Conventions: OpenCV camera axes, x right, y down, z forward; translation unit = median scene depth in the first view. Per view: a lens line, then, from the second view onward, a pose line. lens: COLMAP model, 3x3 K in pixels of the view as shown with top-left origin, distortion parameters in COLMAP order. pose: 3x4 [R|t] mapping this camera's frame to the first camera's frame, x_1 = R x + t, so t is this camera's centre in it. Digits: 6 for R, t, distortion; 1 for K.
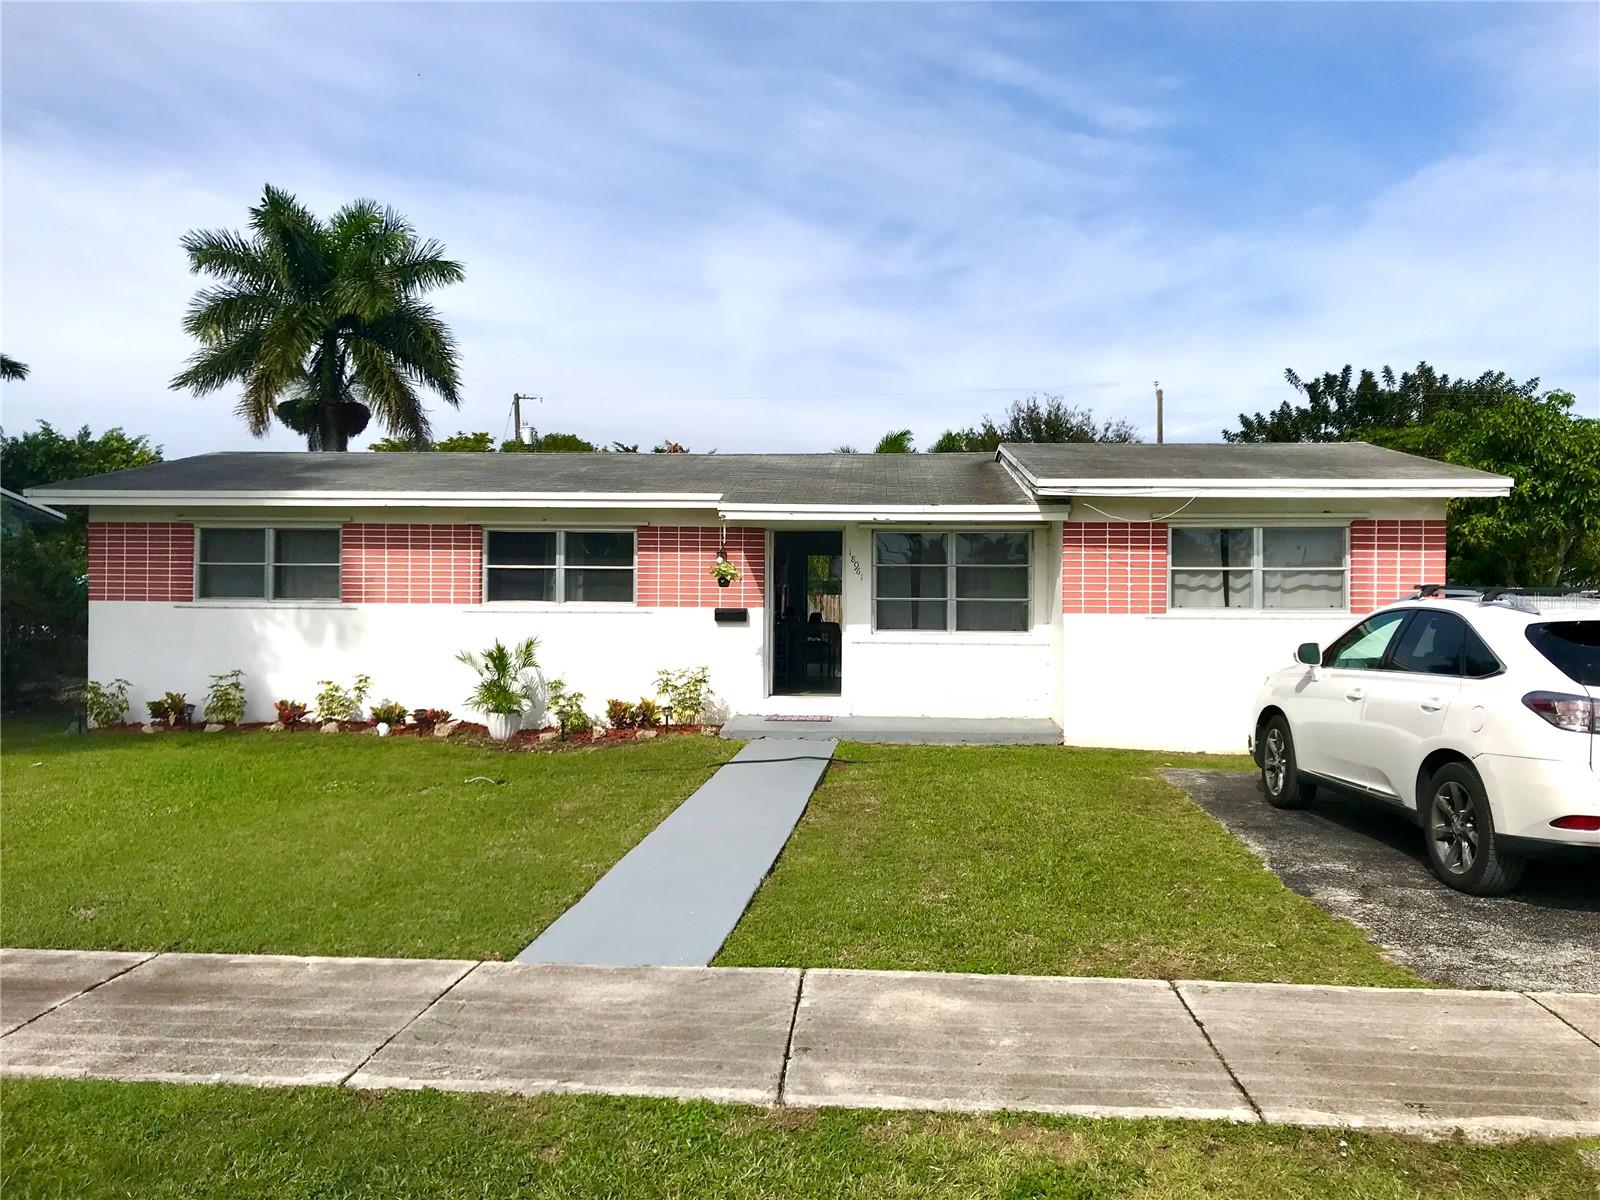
lens RADIAL K [[1305.2, 0, 801.5], [0, 1305.2, 601.1], [0, 0, 1]] dist [0.026152, -0.007583]
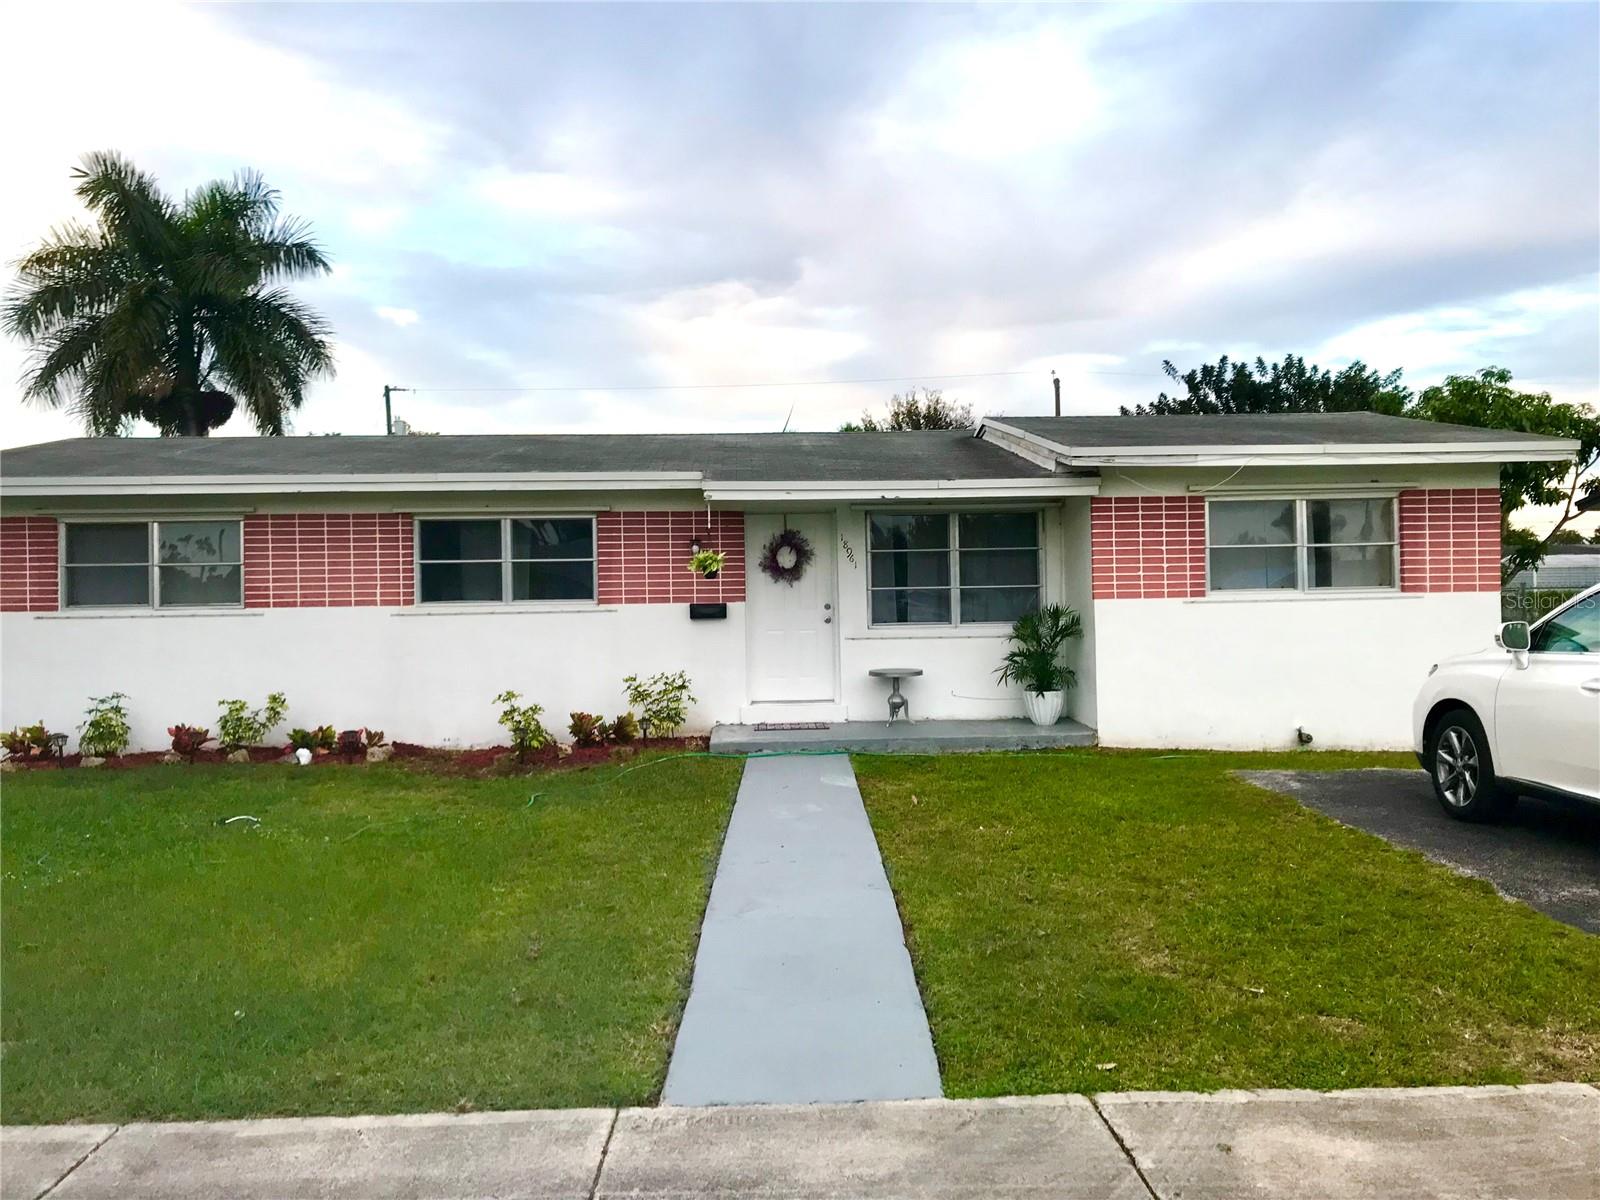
lens RADIAL K [[1305.2, 0, 800.1], [0, 1305.2, 594.8], [0, 0, 1]] dist [0.026152, -0.007583]
pose [[0.994221, -0.022660, 0.104935, -0.084203], [0.023208, 0.999723, -0.004004, 0.004679], [-0.104815, 0.006416, 0.994471, 0.120501]]
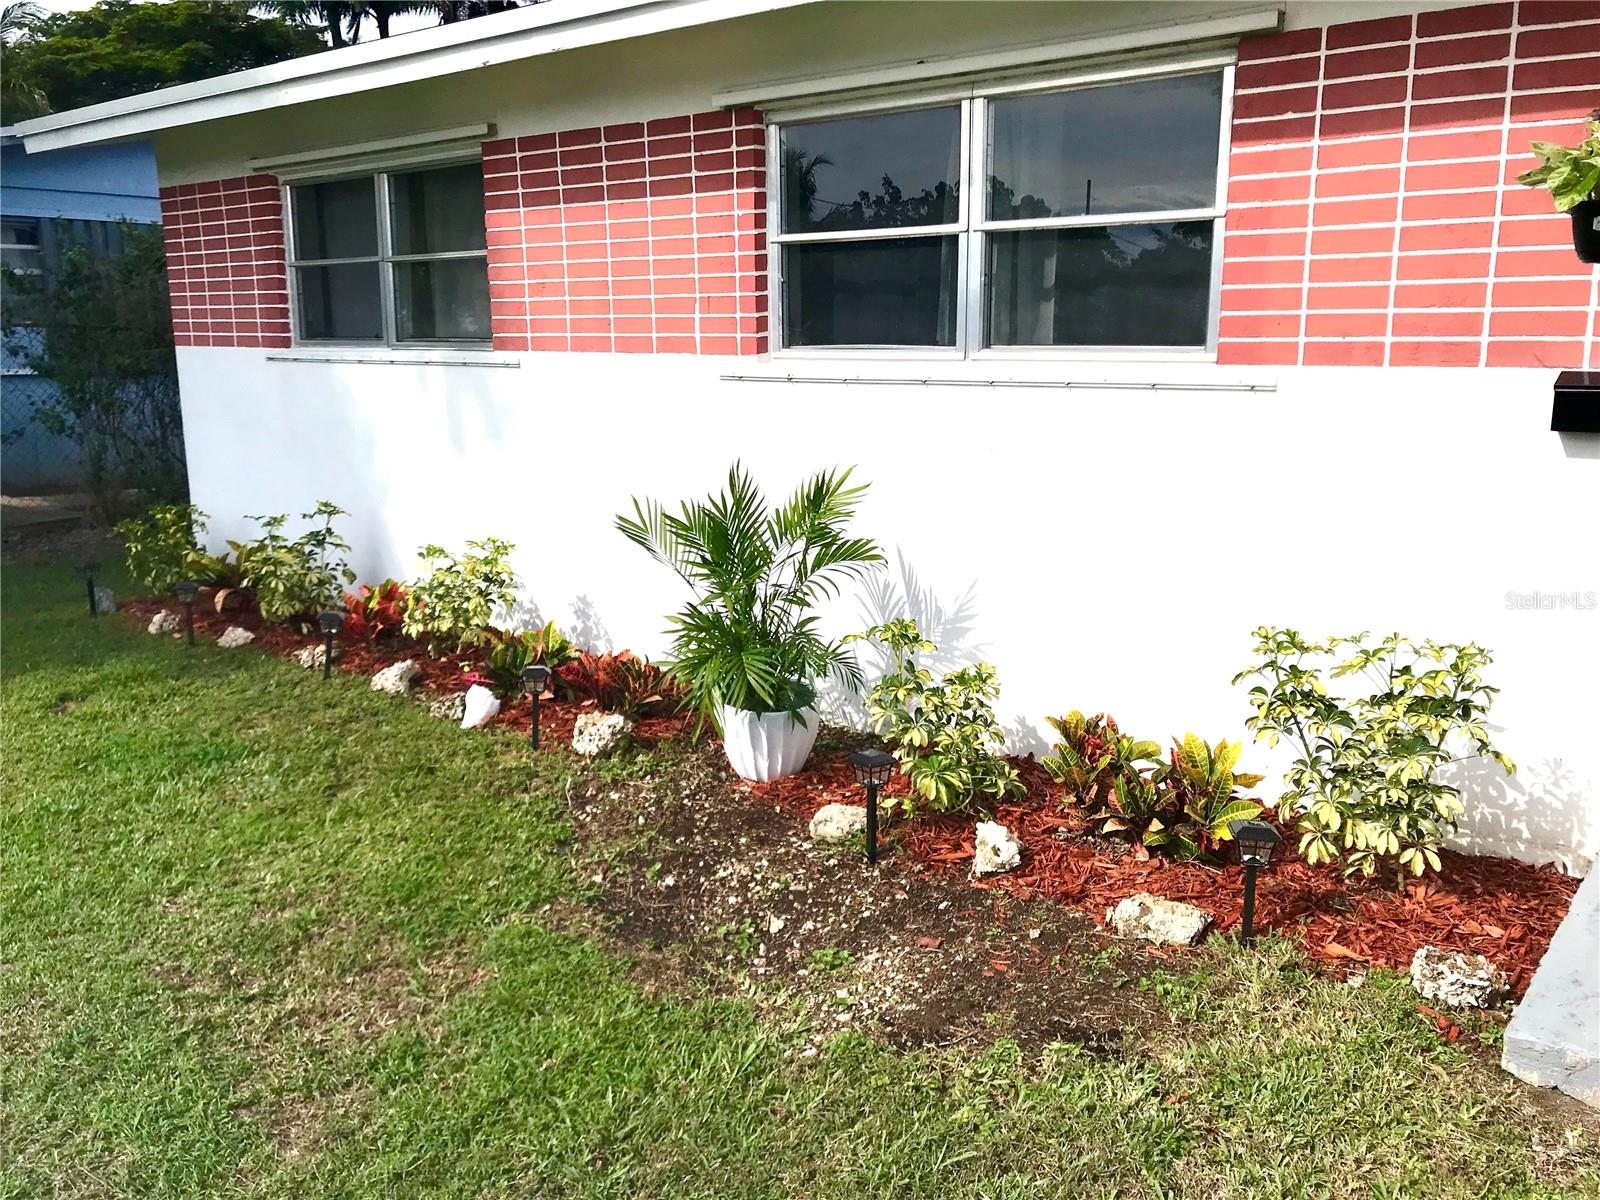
lens RADIAL K [[1305.2, 0, 797.8], [0, 1305.2, 588.9], [0, 0, 1]] dist [0.026152, -0.007583]
pose [[0.829909, 0.100090, -0.548847, -0.046862], [-0.003630, 0.984723, 0.174090, 0.003209], [0.557887, -0.142486, 0.817594, 0.736211]]
